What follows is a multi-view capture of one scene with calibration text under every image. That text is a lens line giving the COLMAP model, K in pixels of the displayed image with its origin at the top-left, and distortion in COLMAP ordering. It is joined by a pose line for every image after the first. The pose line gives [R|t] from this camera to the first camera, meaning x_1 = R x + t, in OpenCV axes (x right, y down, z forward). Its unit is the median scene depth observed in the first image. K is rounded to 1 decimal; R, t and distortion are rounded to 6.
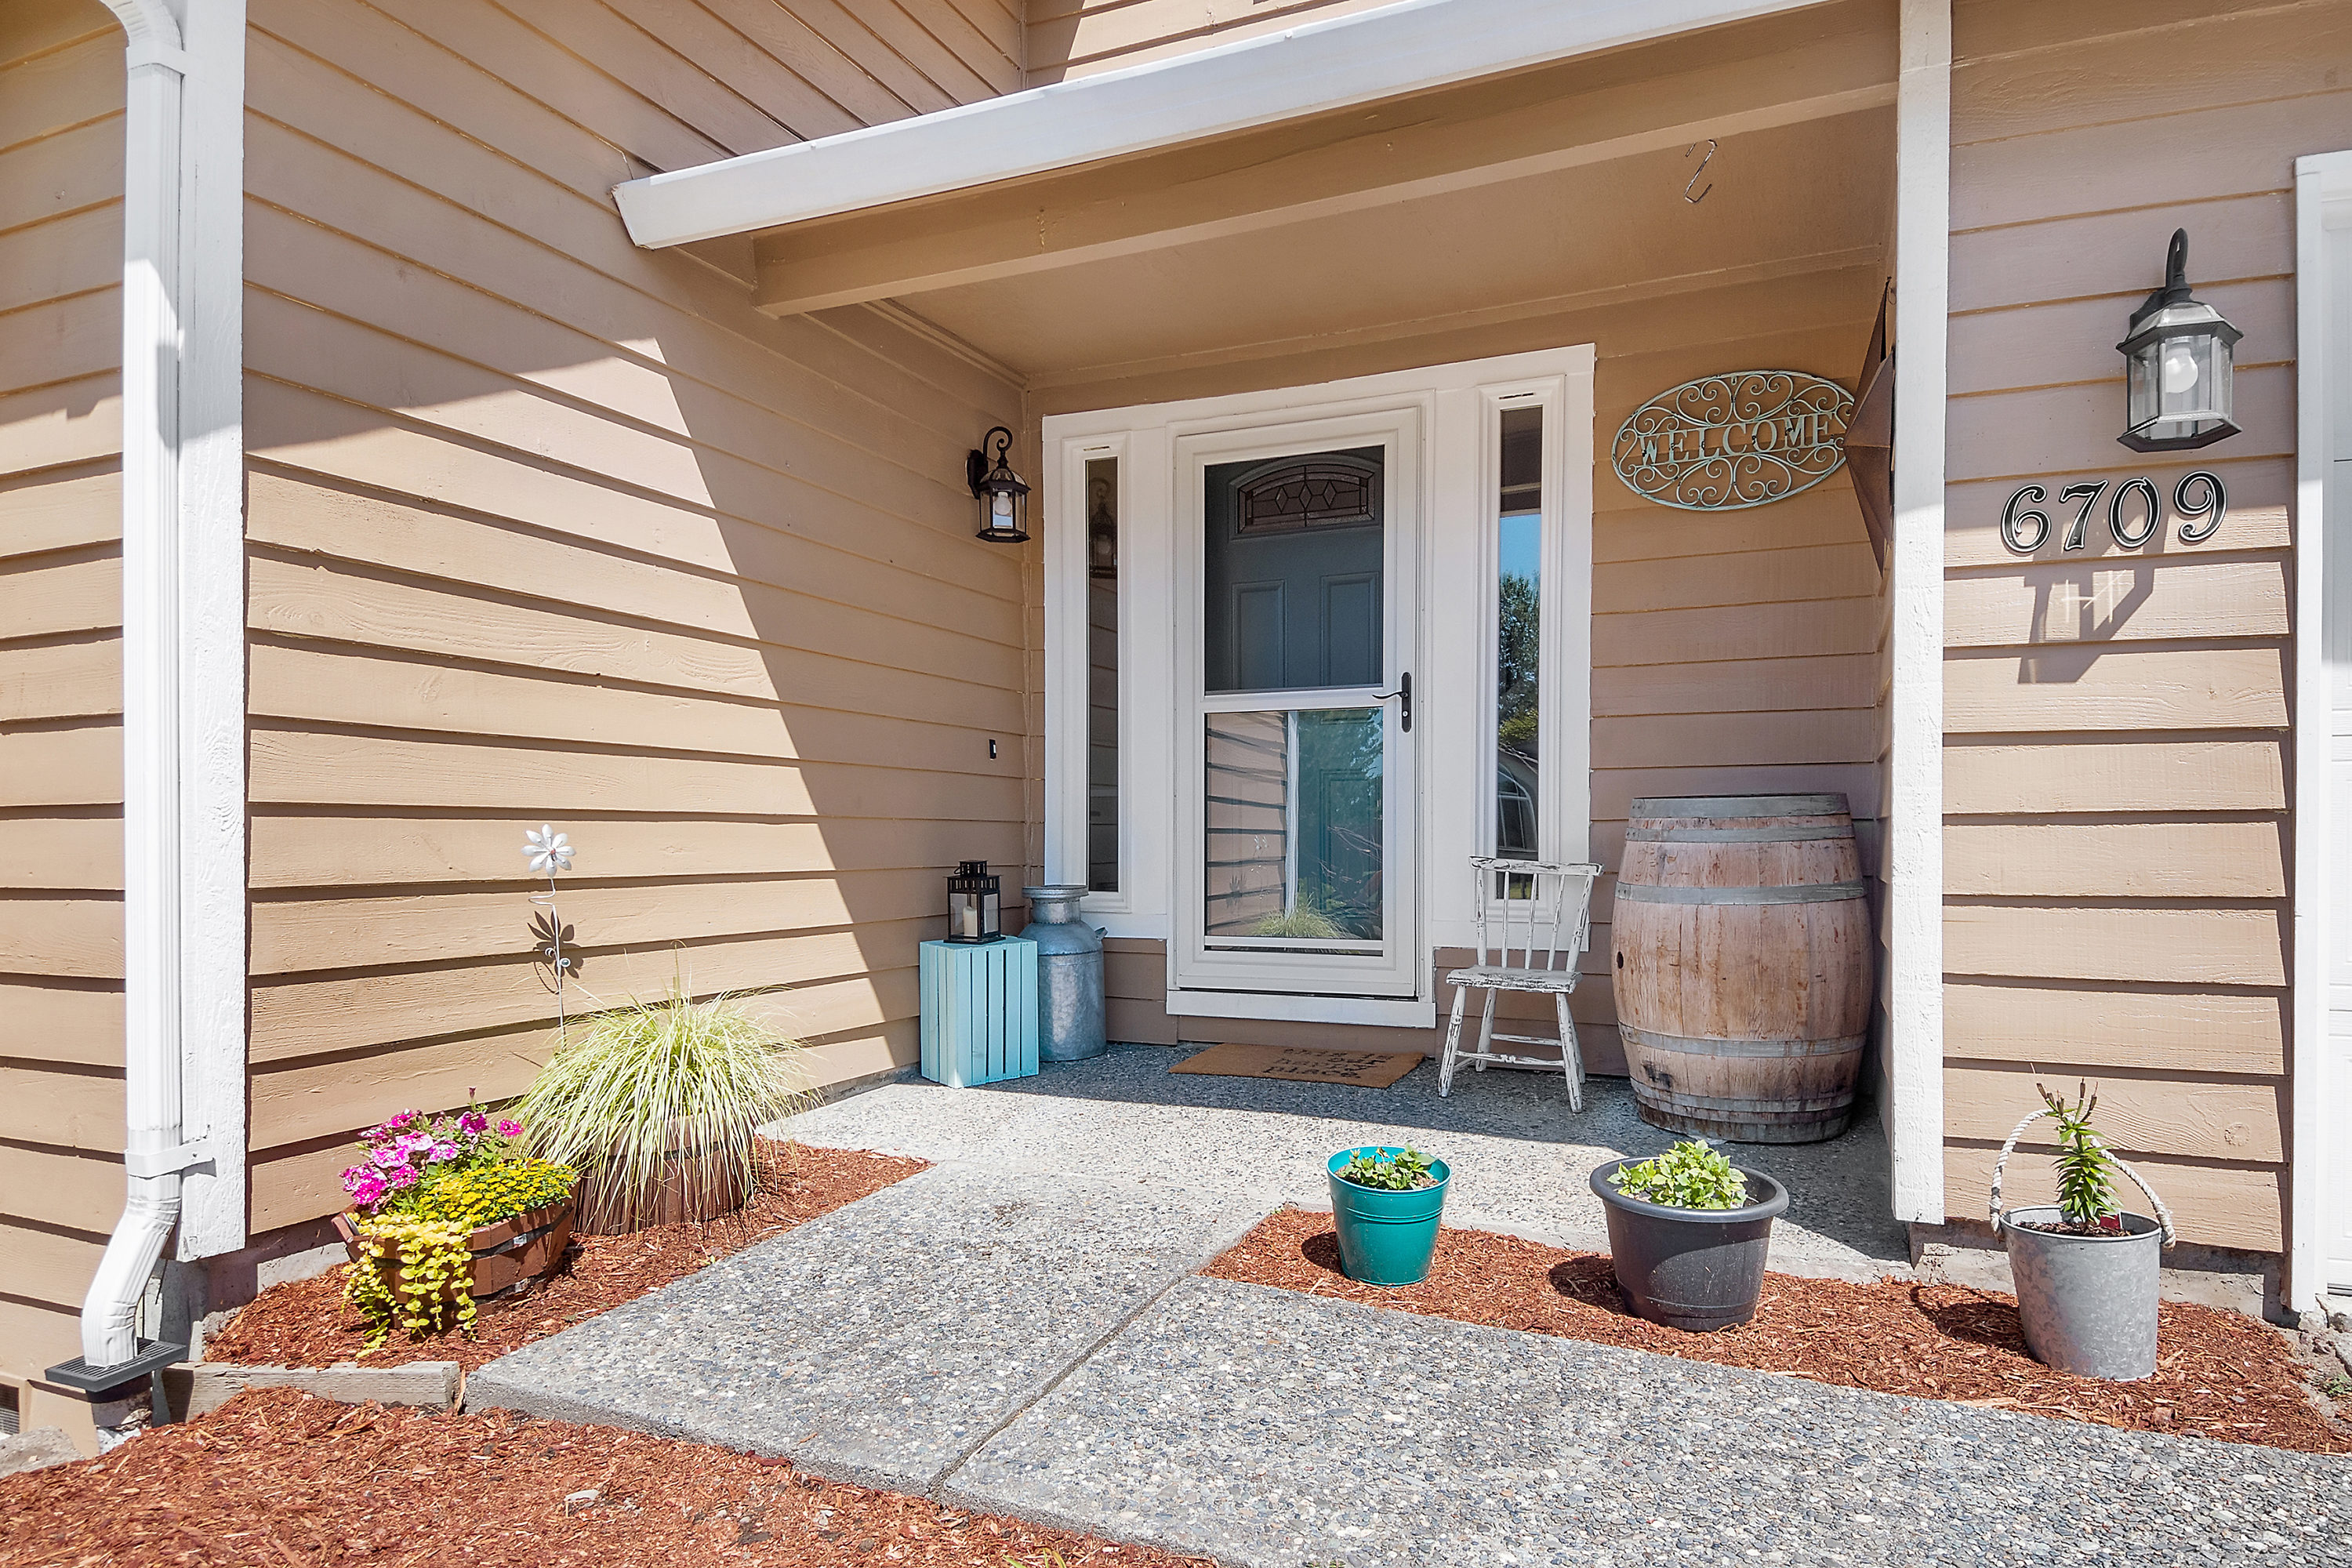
lens RADIAL K [[1414.7, 0, 1204.6], [0, 1414.7, 866.3], [0, 0, 1]] dist [0.026342, -0.024304]
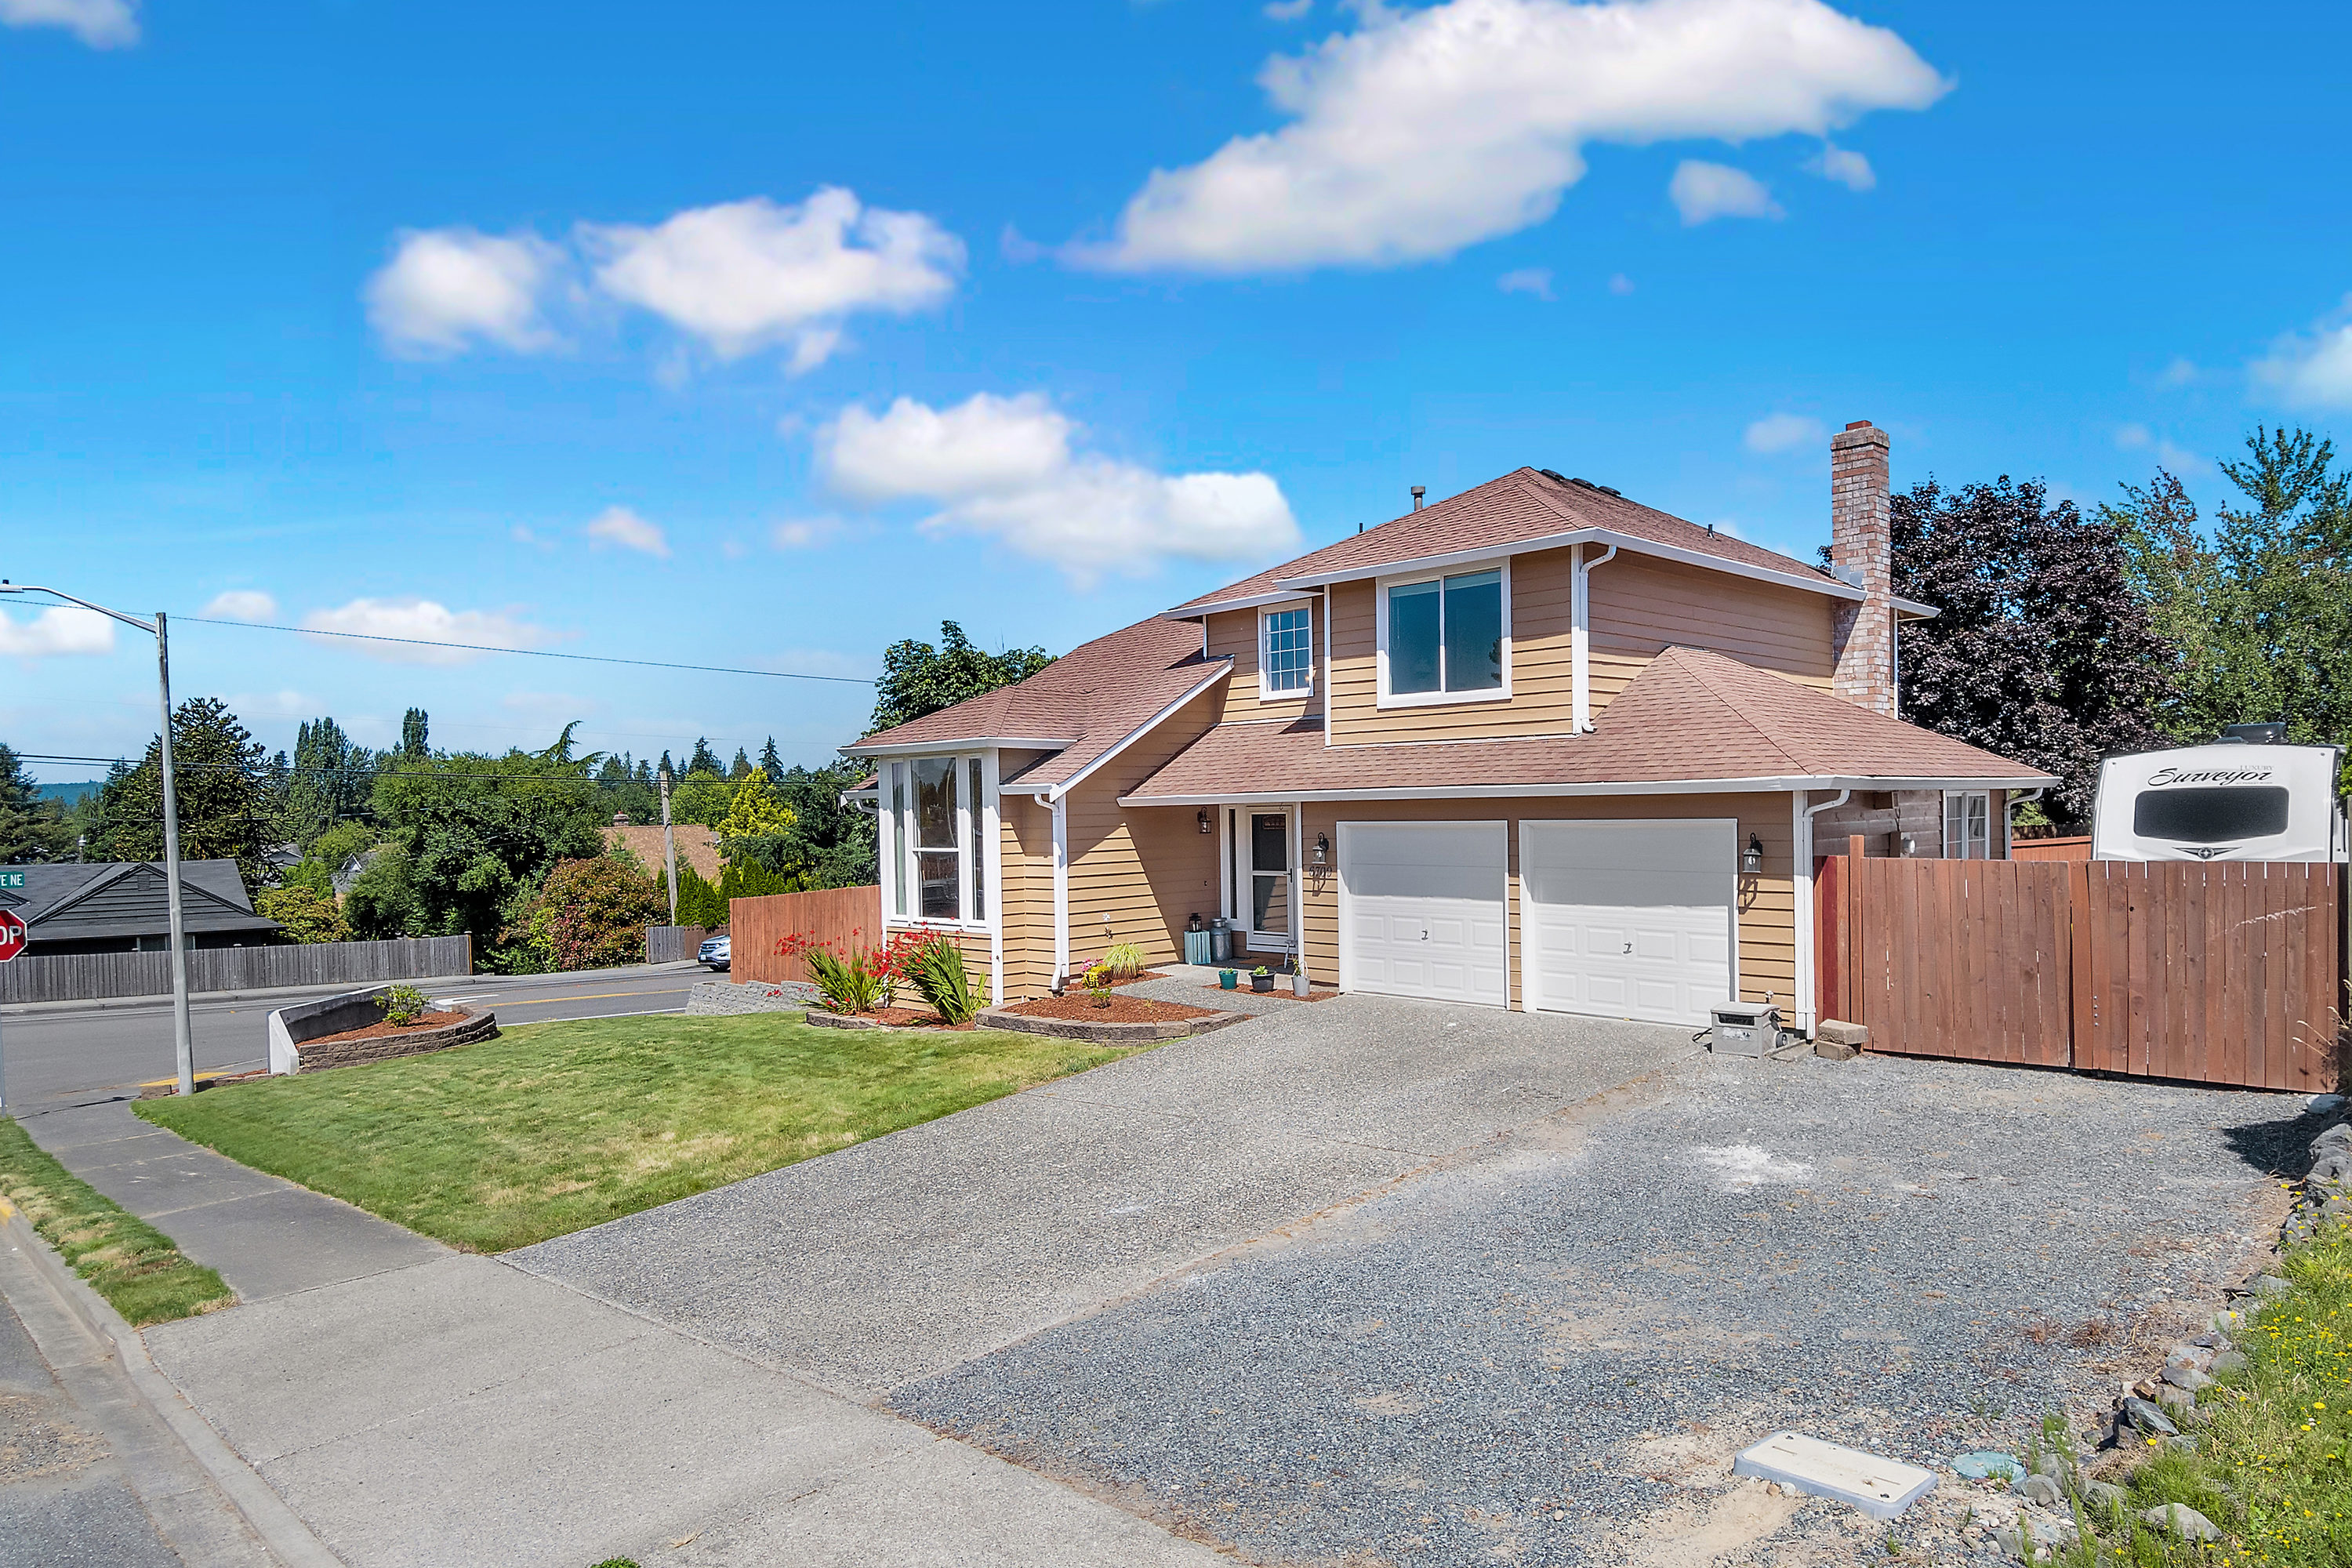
lens RADIAL K [[1414.7, 0, 1214.5], [0, 1414.7, 809.9], [0, 0, 1]] dist [0.026342, -0.024304]
pose [[0.930071, -0.021085, -0.366773, 1.941490], [0.015968, 0.999728, -0.016980, -0.322264], [0.367032, 0.009936, 0.930155, -3.945345]]
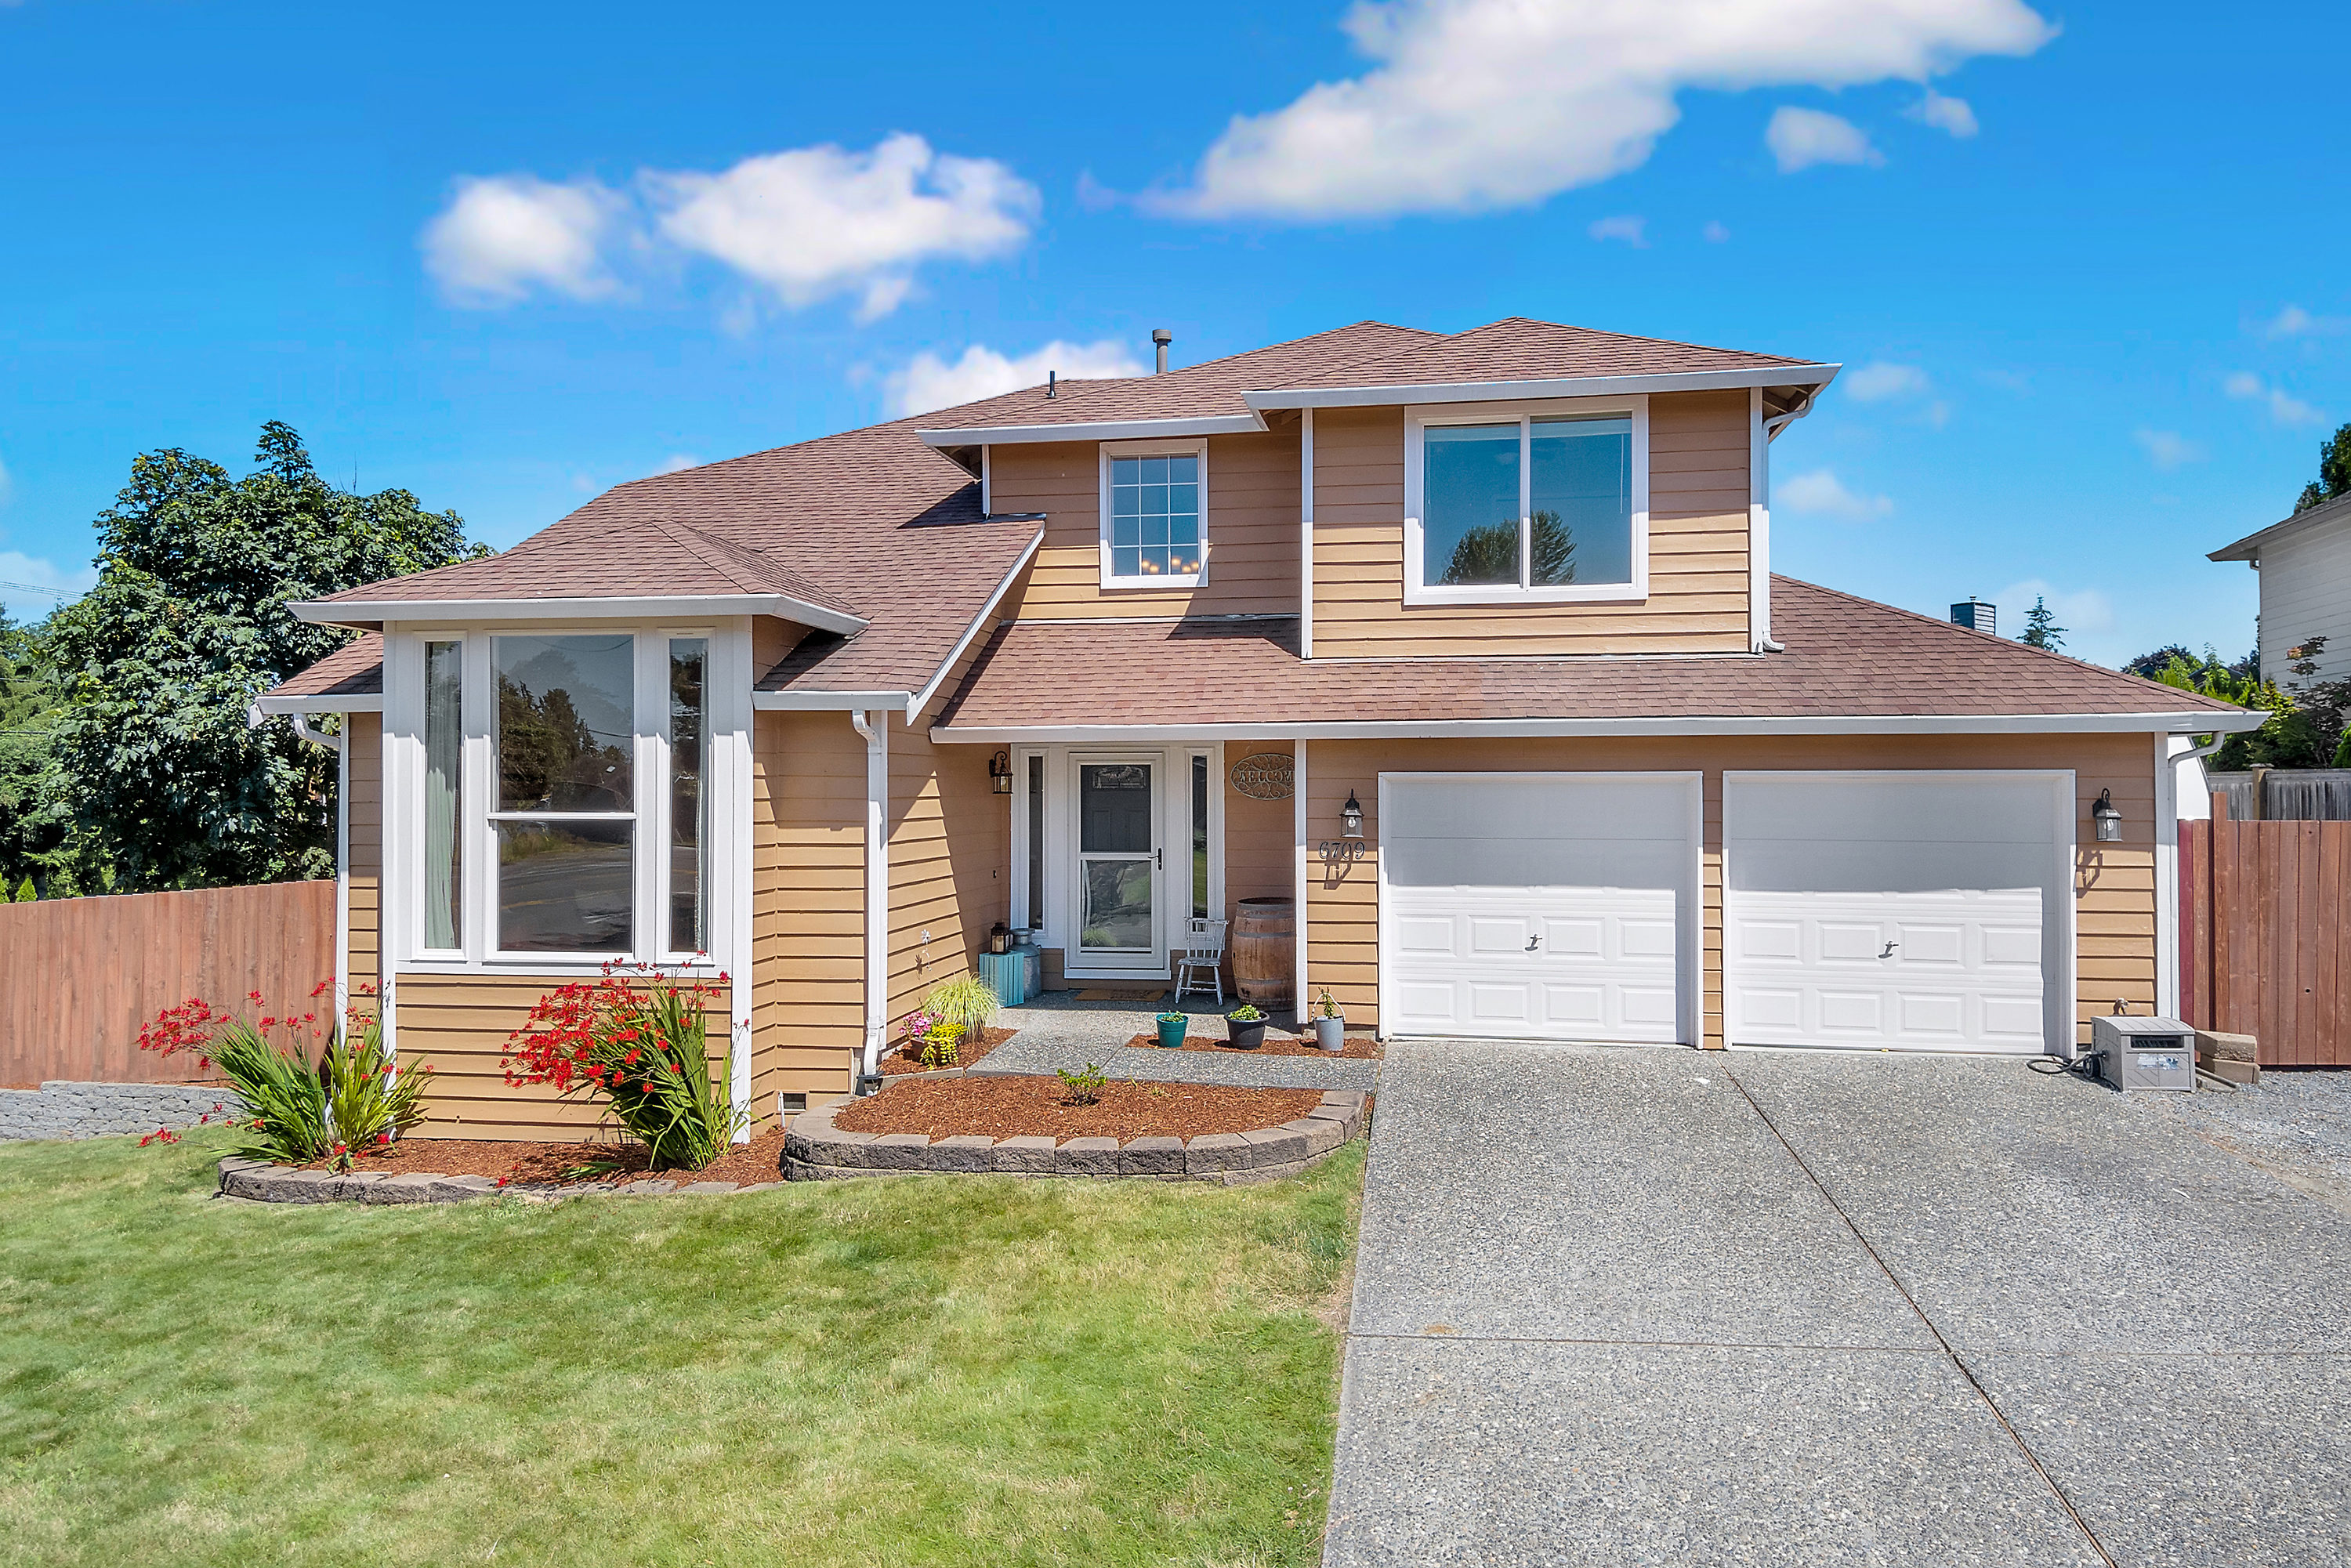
lens RADIAL K [[1414.0, 0, 1214.1], [0, 1414.0, 781.4], [0, 0, 1]] dist [0.026342, -0.024304]
pose [[0.969162, -0.004431, 0.246386, -0.564705], [0.010196, 0.999703, -0.022128, -0.272376], [-0.246214, 0.023957, 0.968919, -2.210718]]
